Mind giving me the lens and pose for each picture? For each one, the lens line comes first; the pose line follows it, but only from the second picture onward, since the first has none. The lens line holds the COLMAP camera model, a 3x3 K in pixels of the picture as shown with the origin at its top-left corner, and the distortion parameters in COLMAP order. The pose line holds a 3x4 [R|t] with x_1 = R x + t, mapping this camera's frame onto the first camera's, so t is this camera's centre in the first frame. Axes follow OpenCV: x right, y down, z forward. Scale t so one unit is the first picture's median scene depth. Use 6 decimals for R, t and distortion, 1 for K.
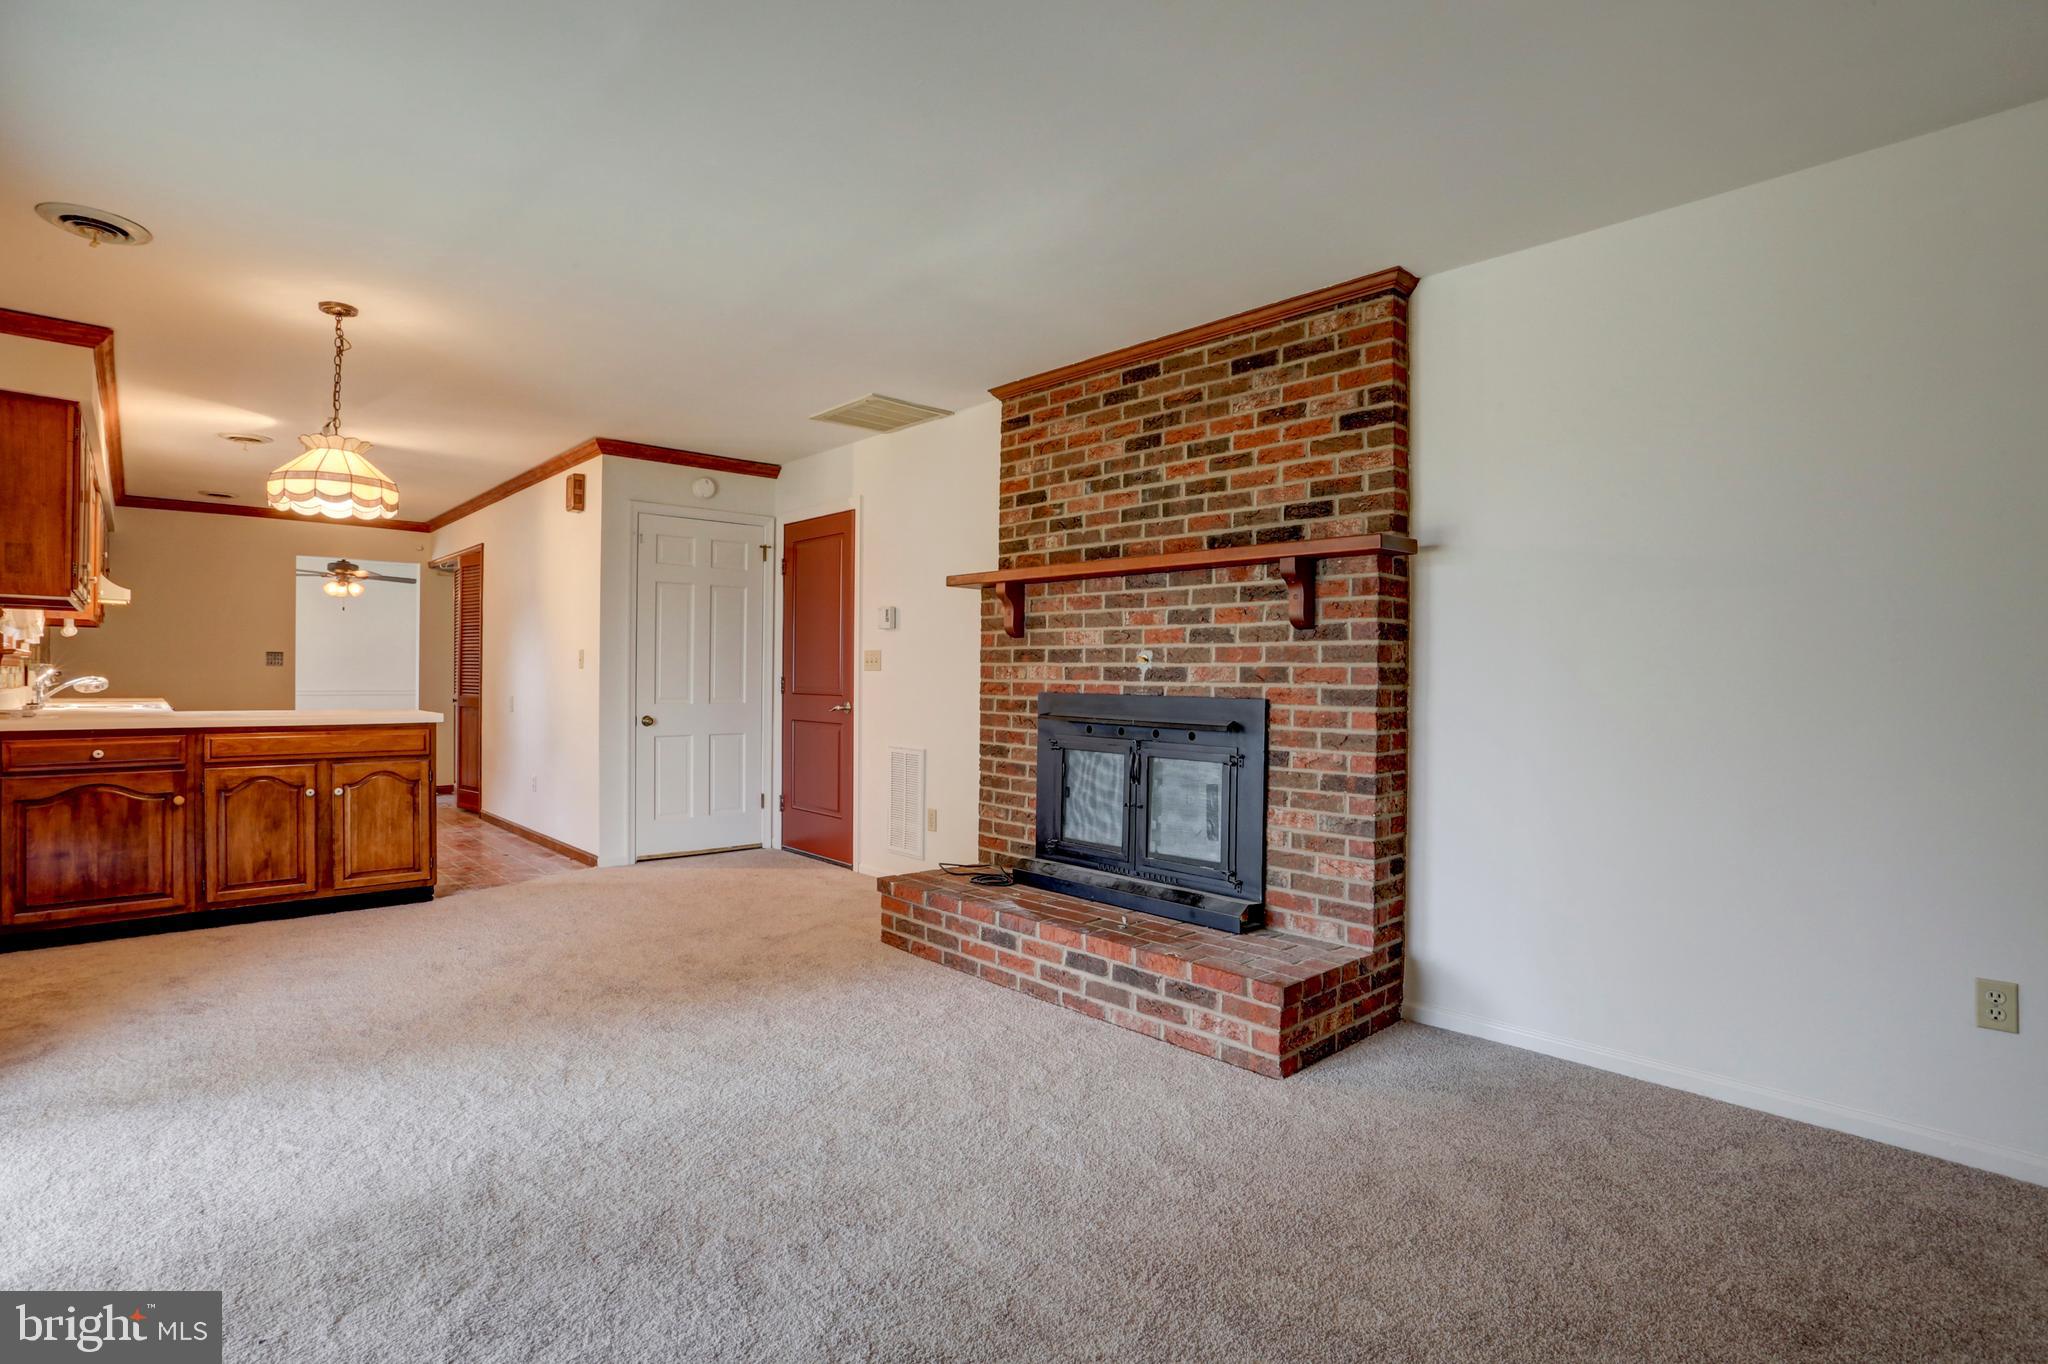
lens RADIAL K [[988.7, 0, 1025.6], [0, 988.7, 674.8], [0, 0, 1]] dist [-0.045068, 0.002078]
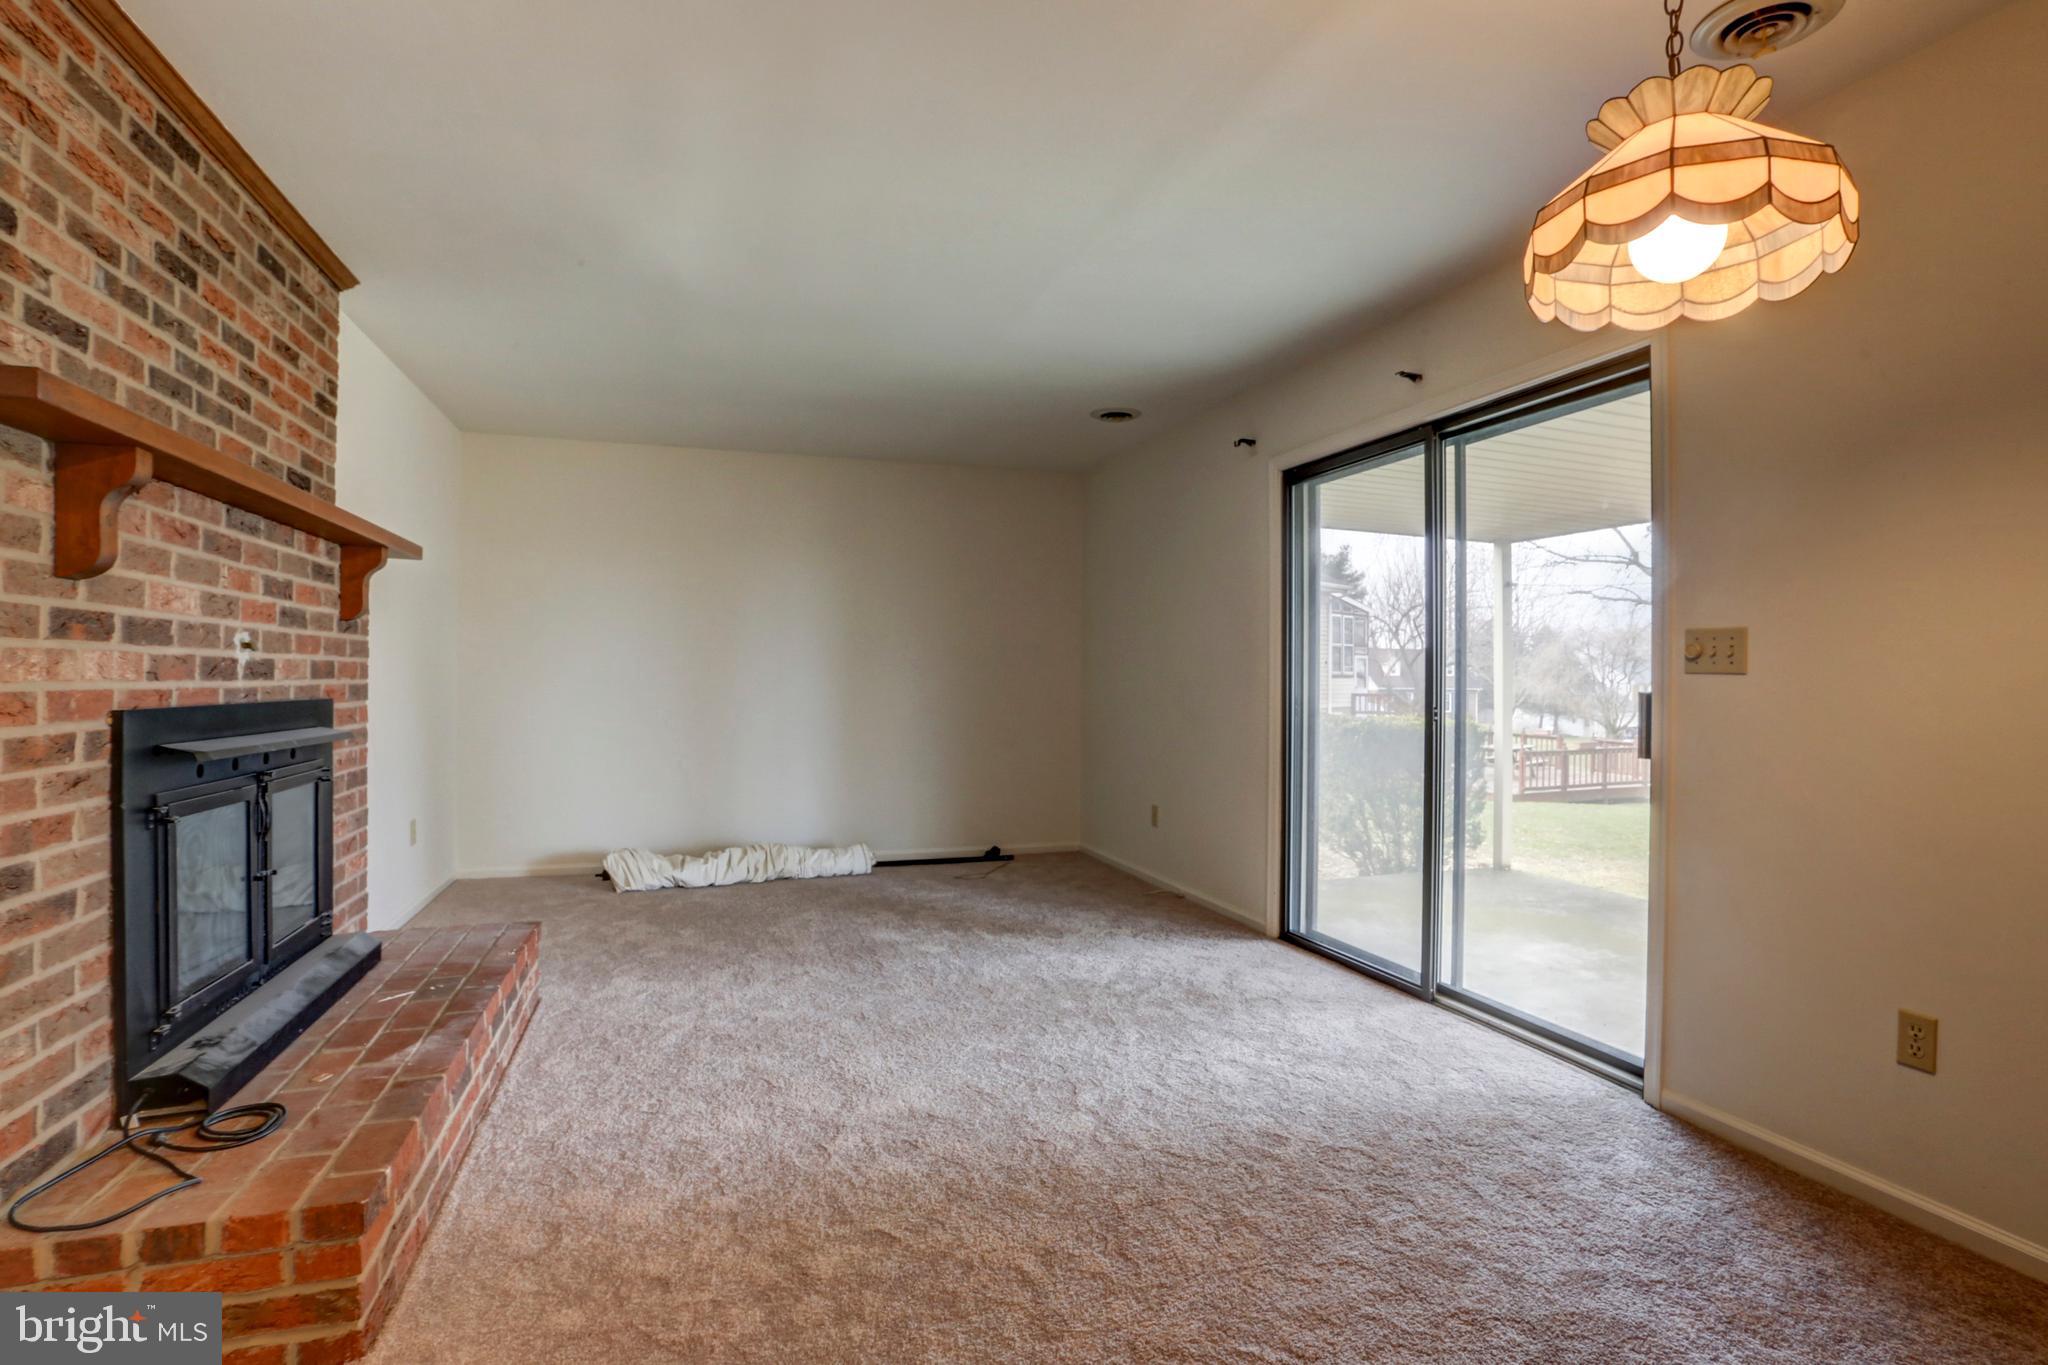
lens RADIAL K [[988.7, 0, 1026.9], [0, 988.7, 680.6], [0, 0, 1]] dist [-0.045068, 0.002078]
pose [[-0.905594, -0.018598, 0.423737, -0.547981], [-0.017179, 0.999827, 0.007169, -0.005784], [-0.423797, -0.000787, -0.905757, 1.241750]]
